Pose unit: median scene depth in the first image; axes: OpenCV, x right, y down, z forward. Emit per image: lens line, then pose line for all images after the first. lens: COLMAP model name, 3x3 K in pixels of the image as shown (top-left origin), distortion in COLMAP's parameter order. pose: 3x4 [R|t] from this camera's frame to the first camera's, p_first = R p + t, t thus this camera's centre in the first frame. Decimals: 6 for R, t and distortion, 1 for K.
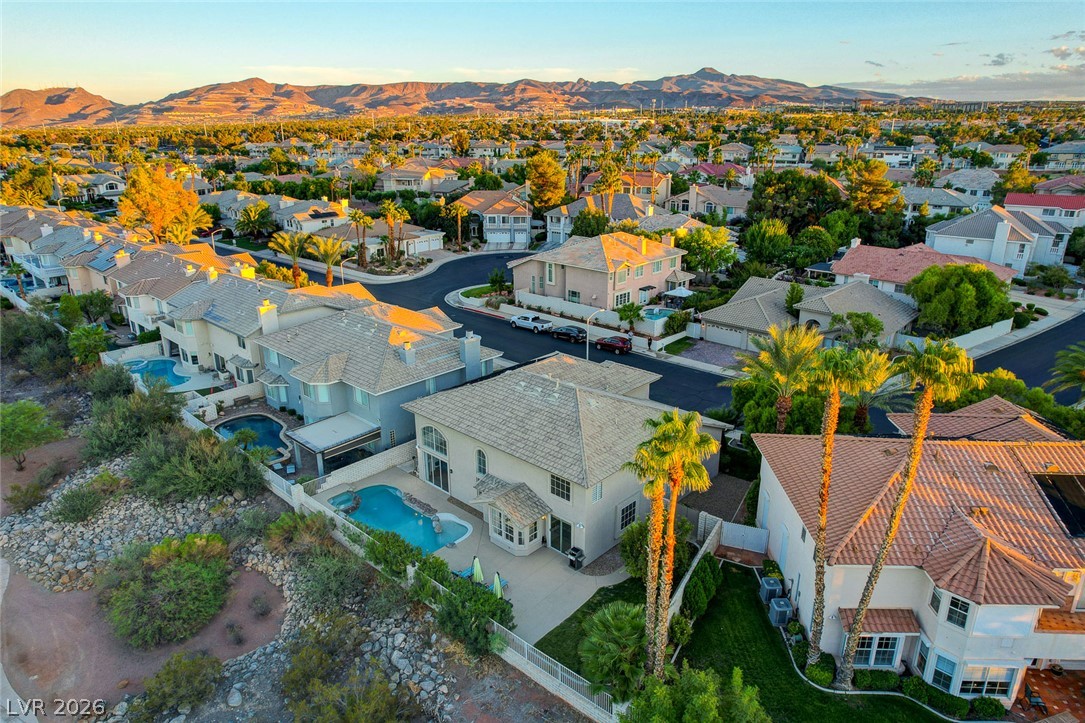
lens RADIAL K [[696.1, 0, 540.4], [0, 696.1, 356.1], [0, 0, 1]] dist [-0.078555, 0.070258]
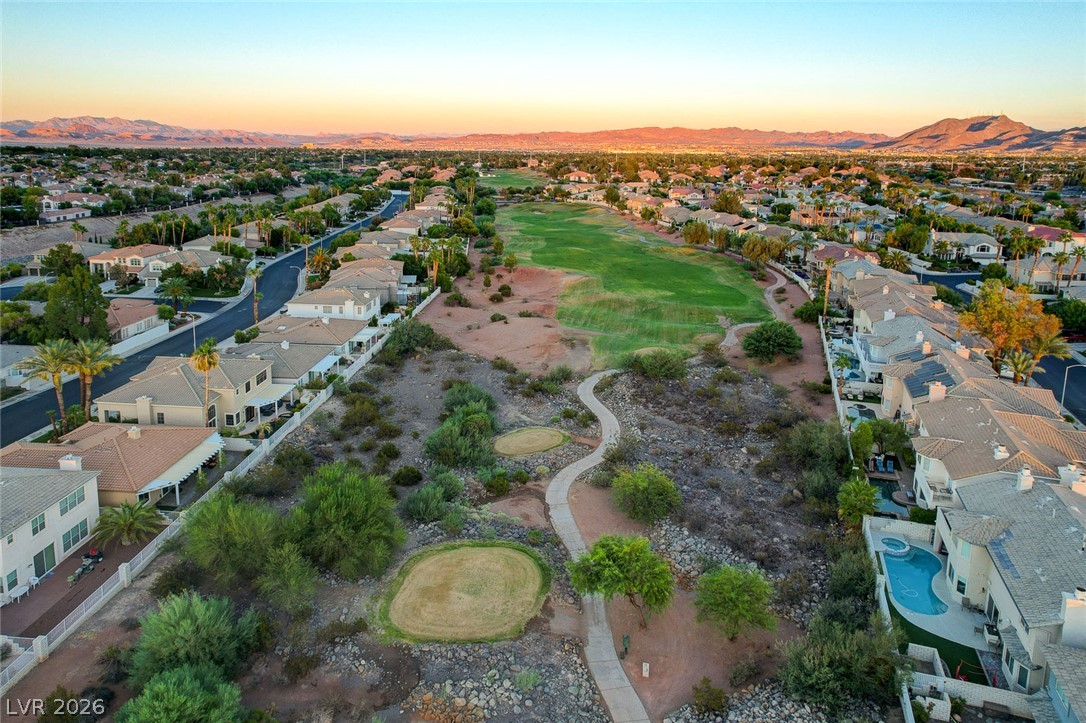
lens RADIAL K [[710.7, 0, 555.9], [0, 710.7, 320.7], [0, 0, 1]] dist [-0.049283, 0.023710]
pose [[0.440504, 0.233020, -0.866982, -0.032195], [-0.307251, 0.946539, 0.098291, -0.069829], [0.843536, 0.223084, 0.488550, 0.056797]]
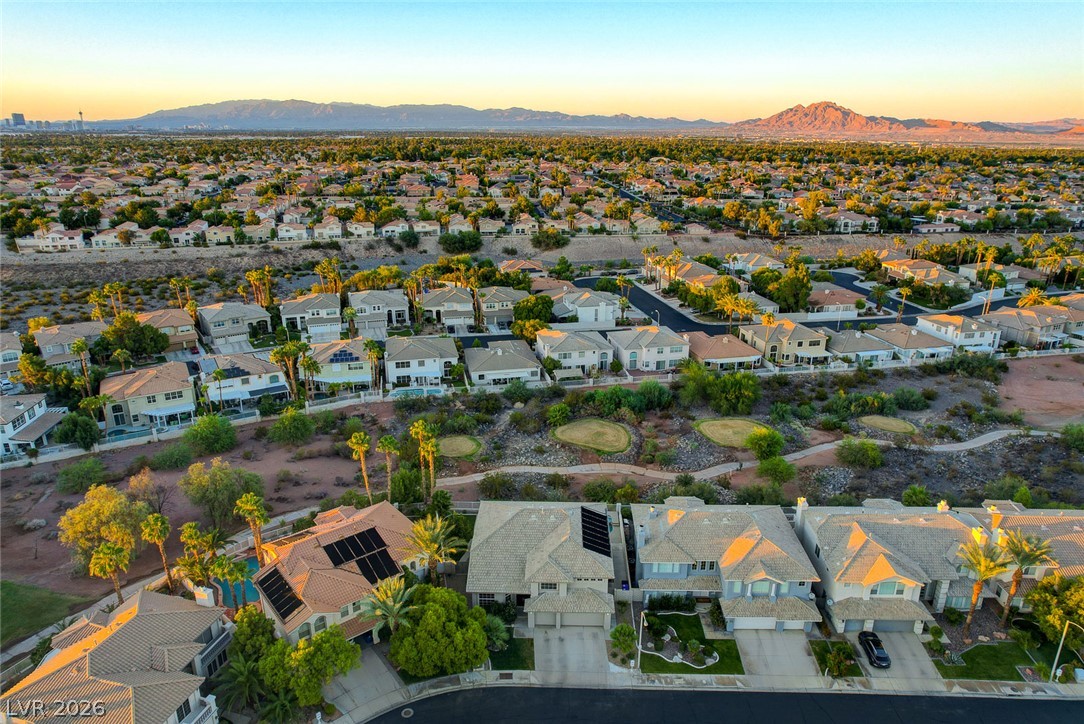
lens RADIAL K [[695.5, 0, 544.0], [0, 695.5, 363.9], [0, 0, 1]] dist [-0.078555, 0.070258]
pose [[-0.747140, 0.219985, -0.627206, 0.228098], [-0.212434, 0.815113, 0.538947, -0.270639], [0.629804, 0.535909, -0.562271, 0.384700]]
